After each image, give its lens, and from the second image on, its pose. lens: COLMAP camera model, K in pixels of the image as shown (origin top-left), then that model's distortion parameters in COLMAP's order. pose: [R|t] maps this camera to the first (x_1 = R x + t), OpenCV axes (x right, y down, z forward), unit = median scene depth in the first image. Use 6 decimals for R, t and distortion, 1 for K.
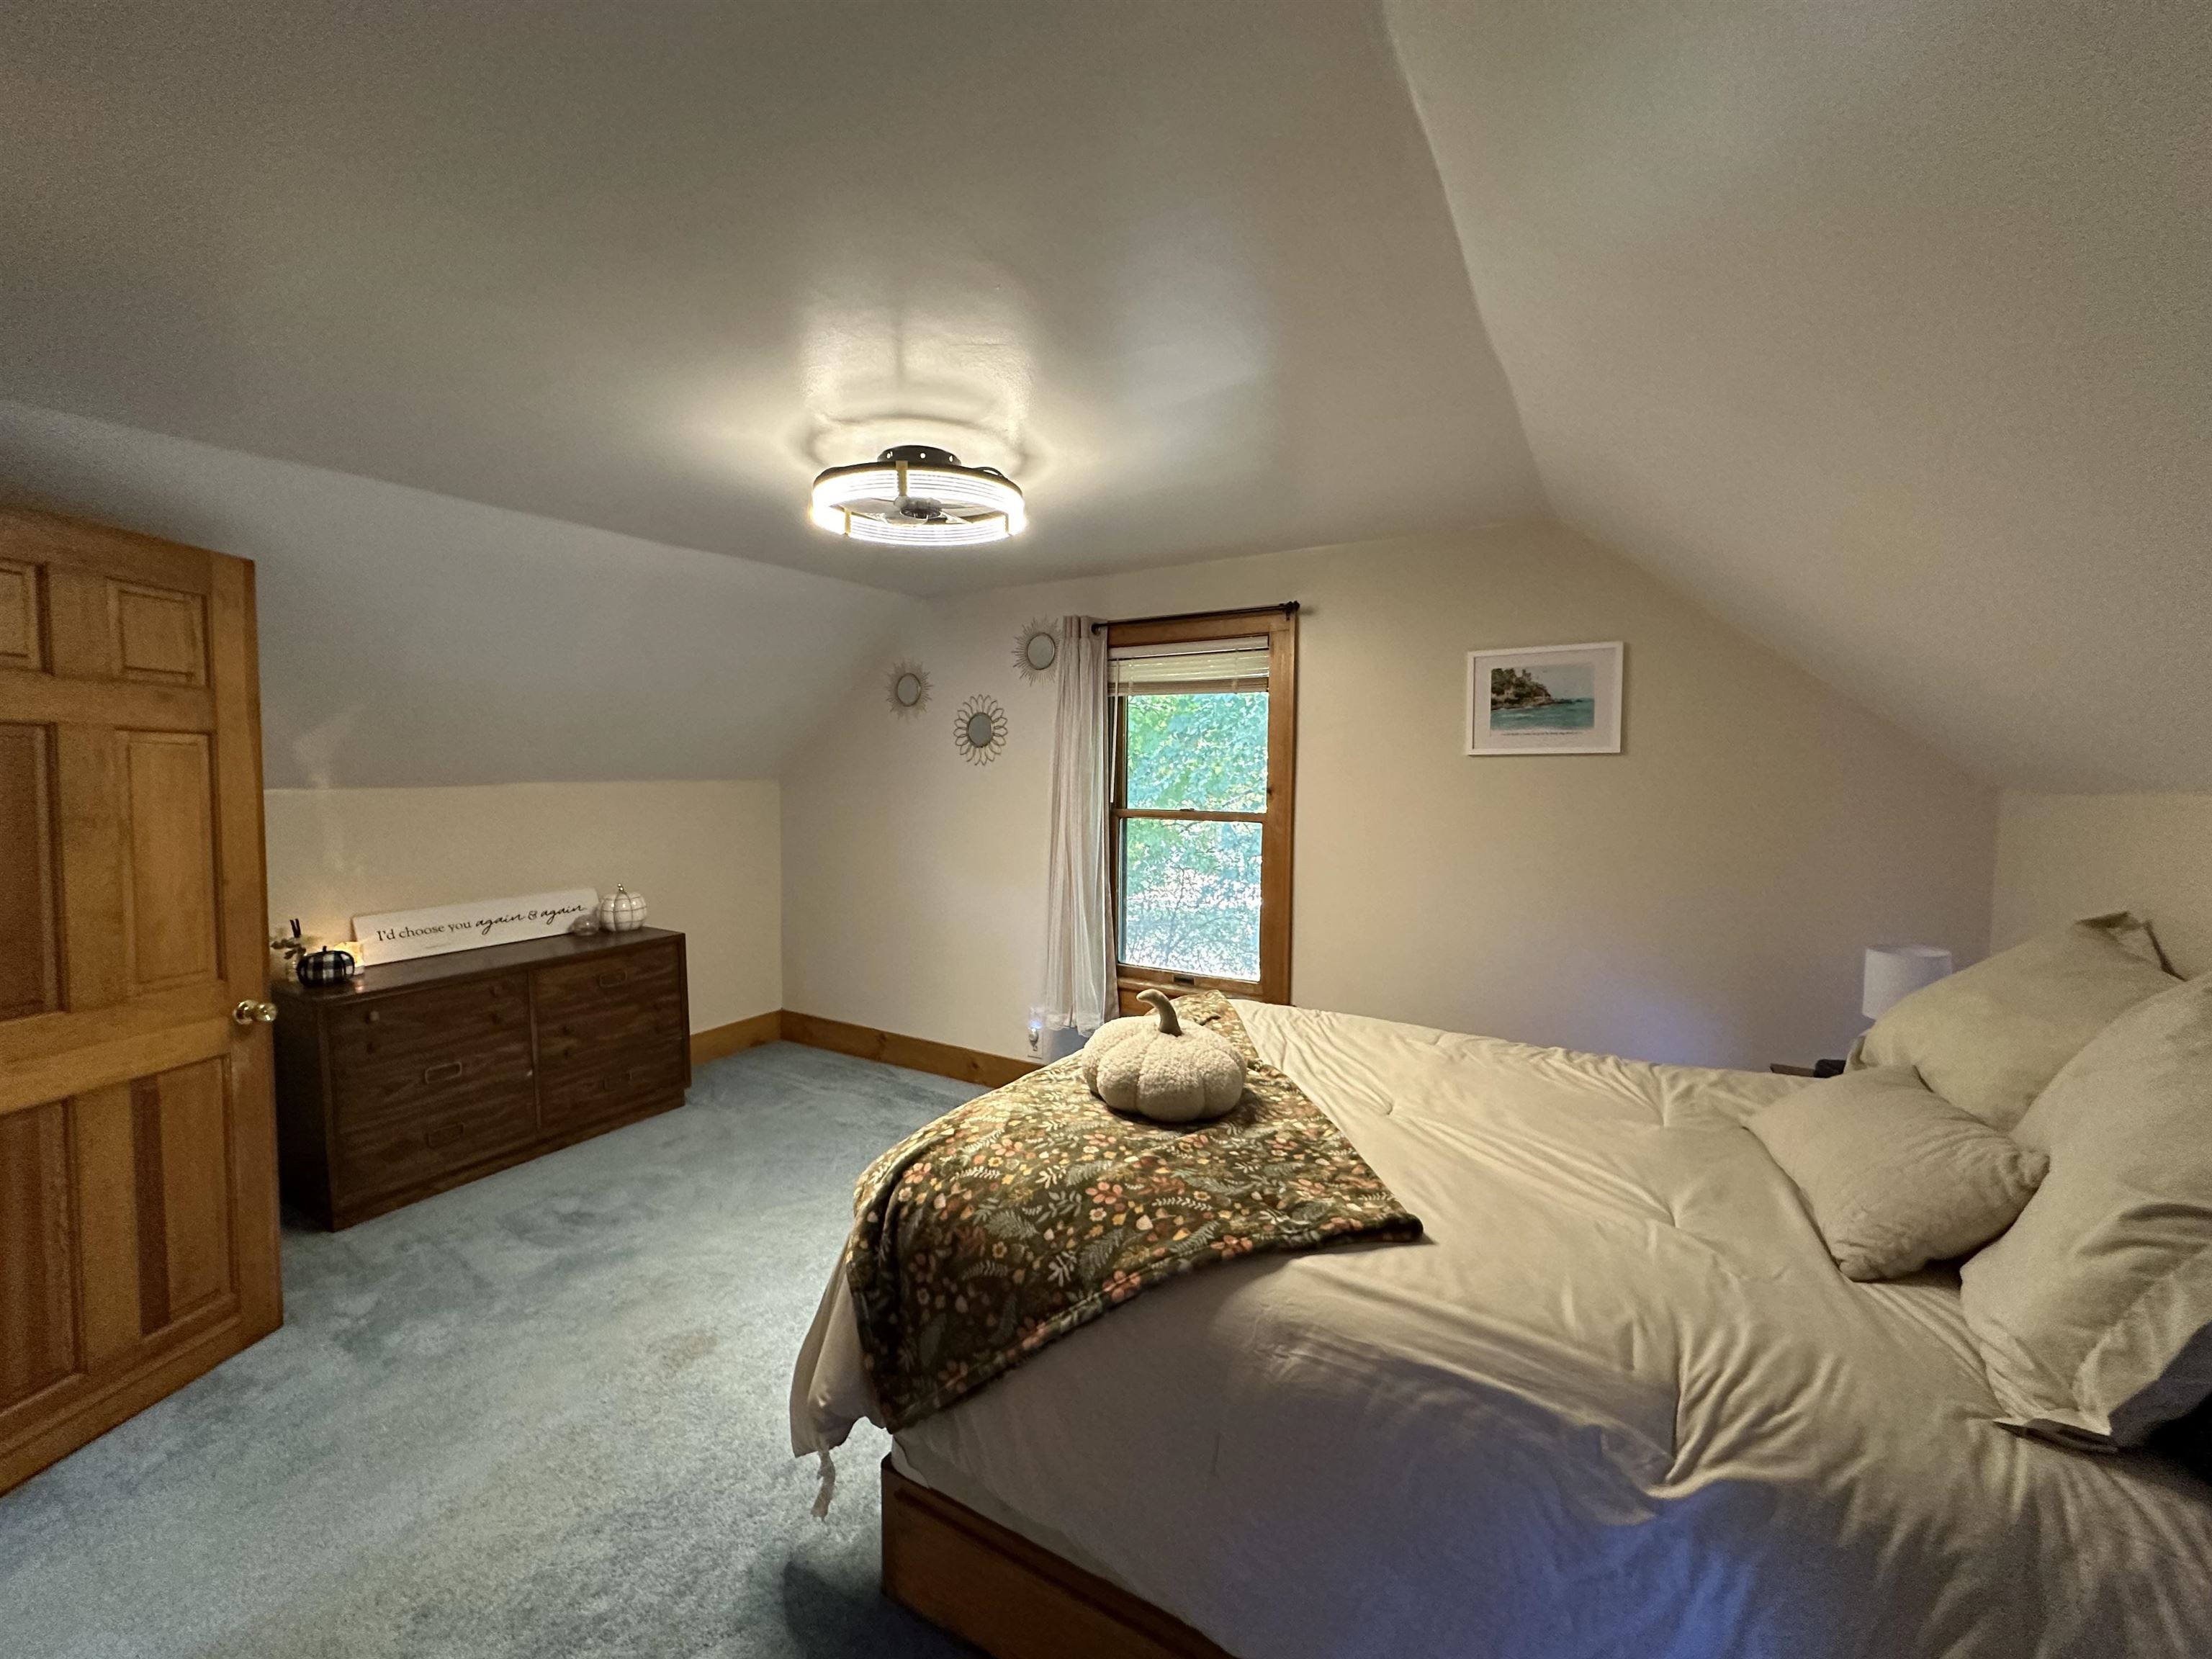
lens RADIAL K [[882.0, 0, 1104.0], [0, 882.0, 823.3], [0, 0, 1]] dist [-0.003946, 0.000370]
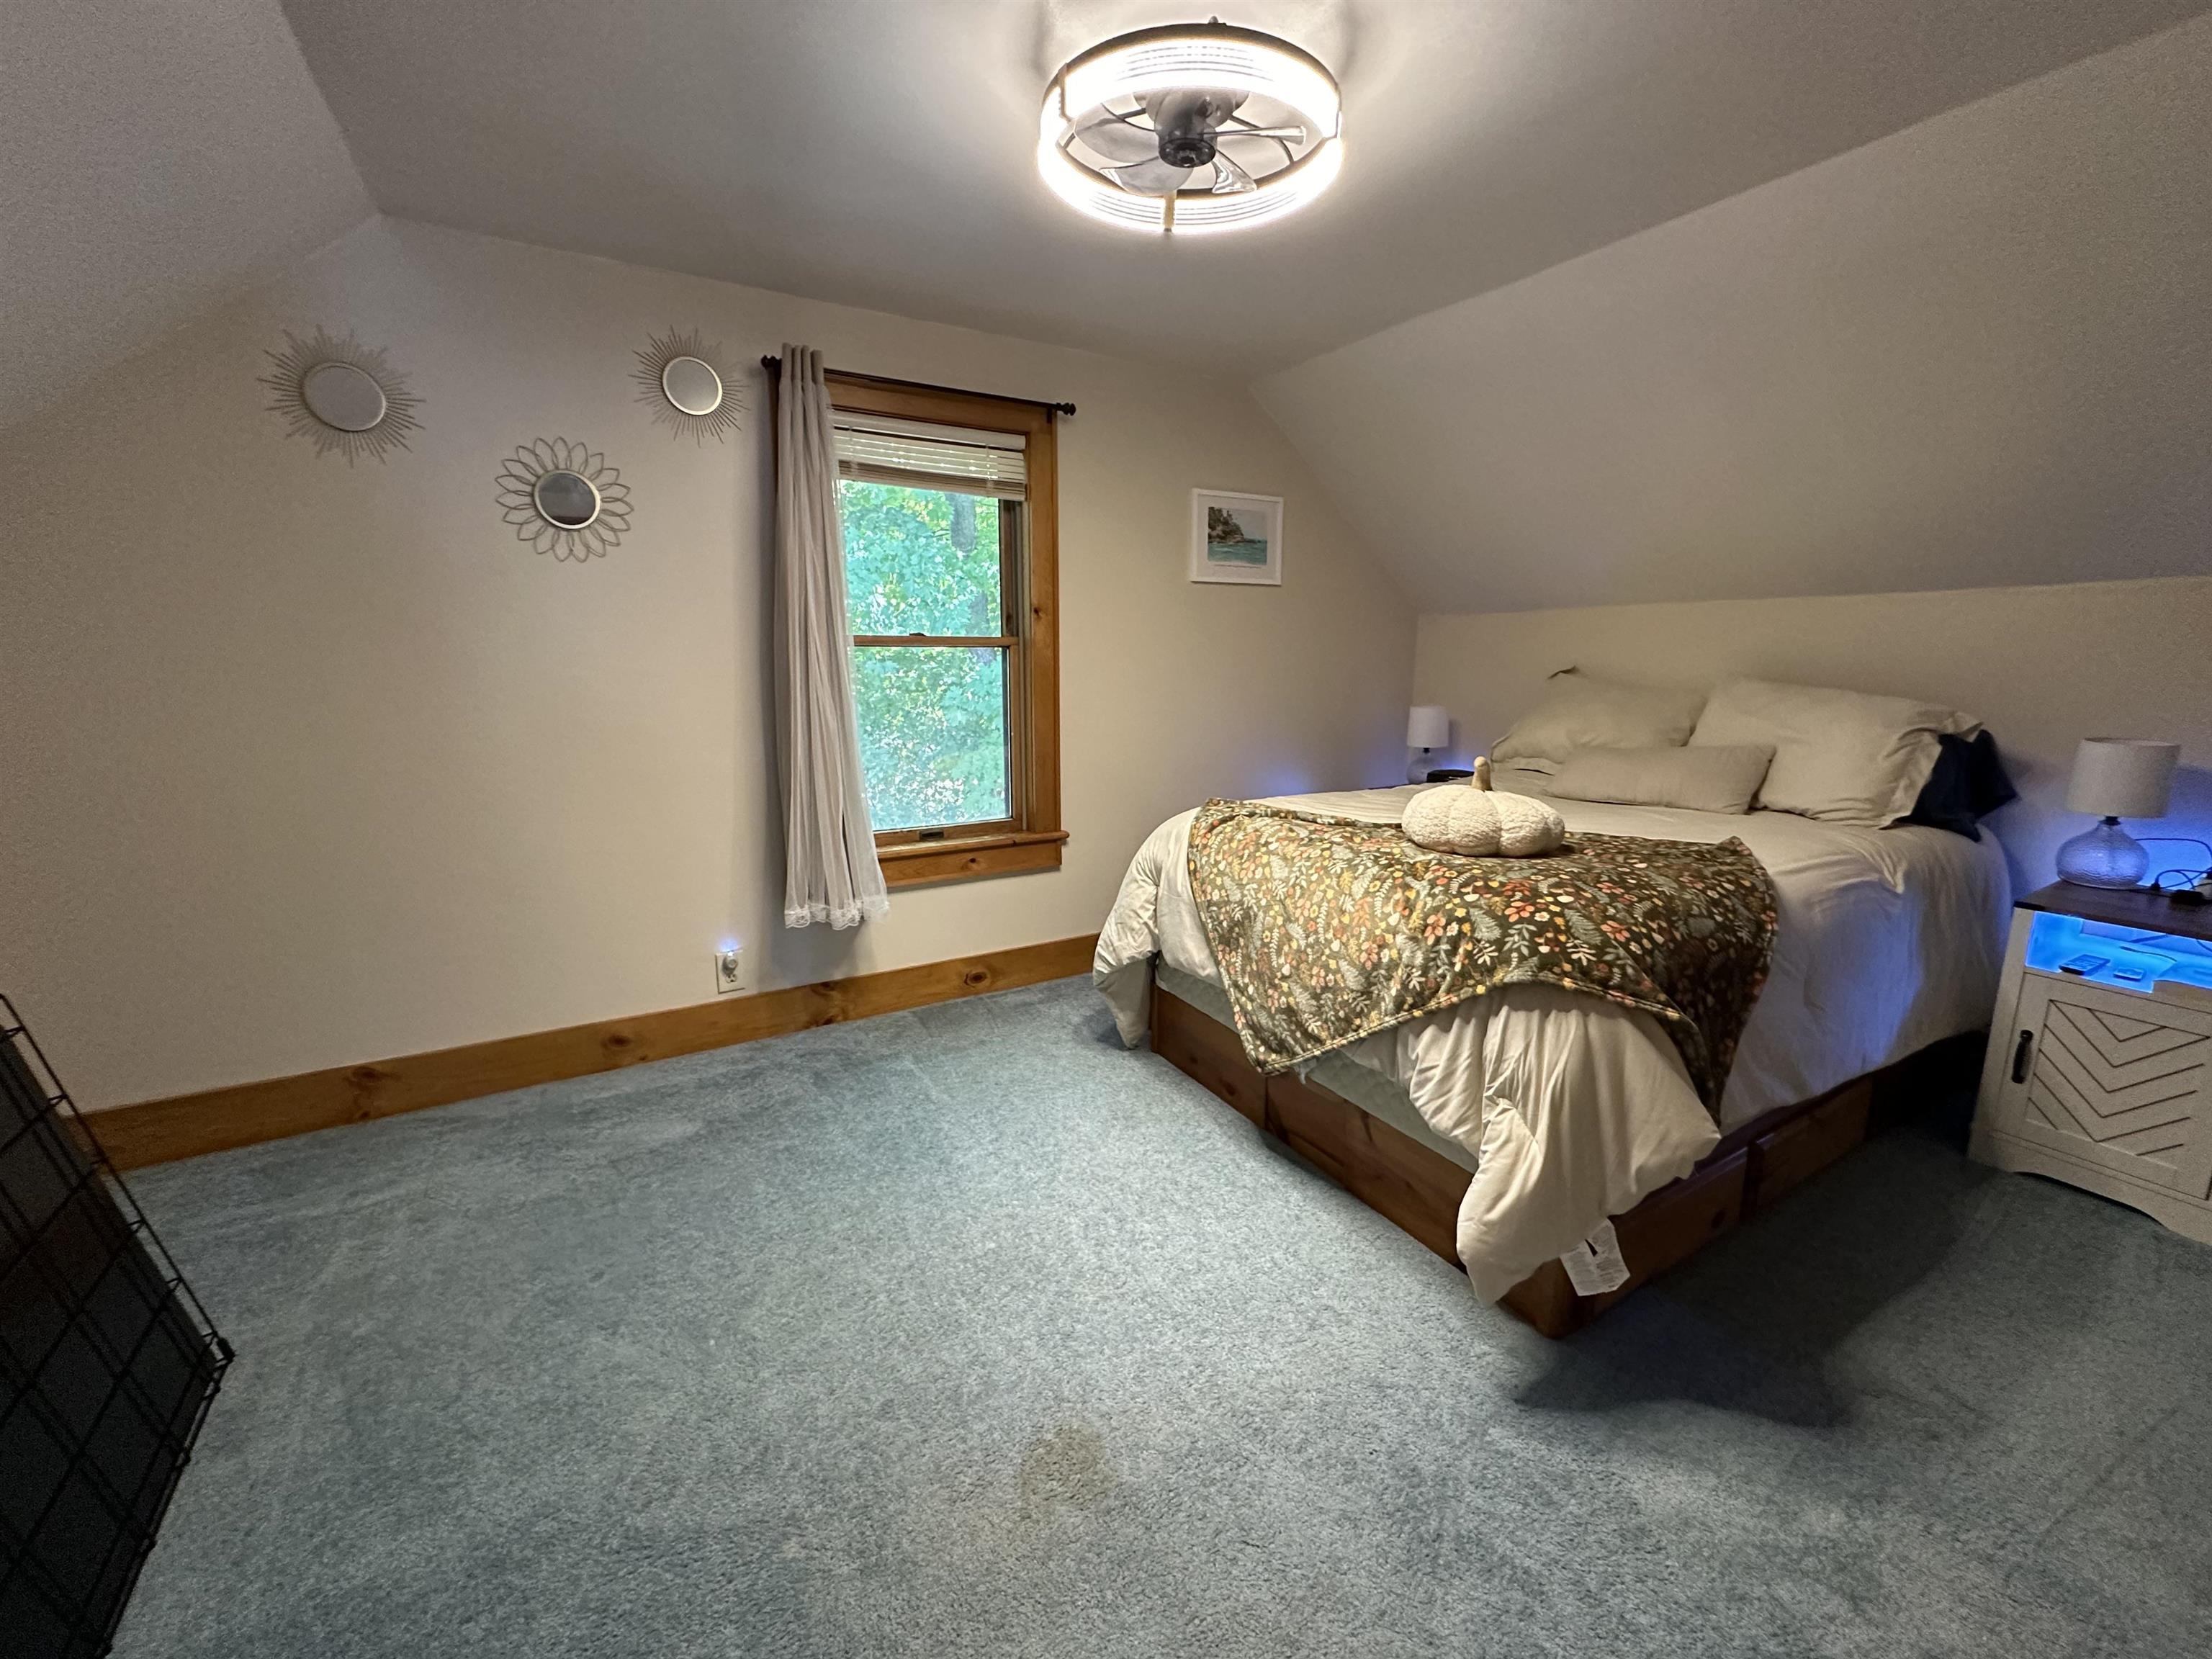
lens RADIAL K [[882.0, 0, 1104.0], [0, 882.0, 823.3], [0, 0, 1]] dist [-0.003946, 0.000370]
pose [[0.480844, -0.170340, 0.860101, -0.711602], [0.049212, 0.984644, 0.167494, 0.037242], [-0.875424, -0.038211, 0.481843, 0.540011]]
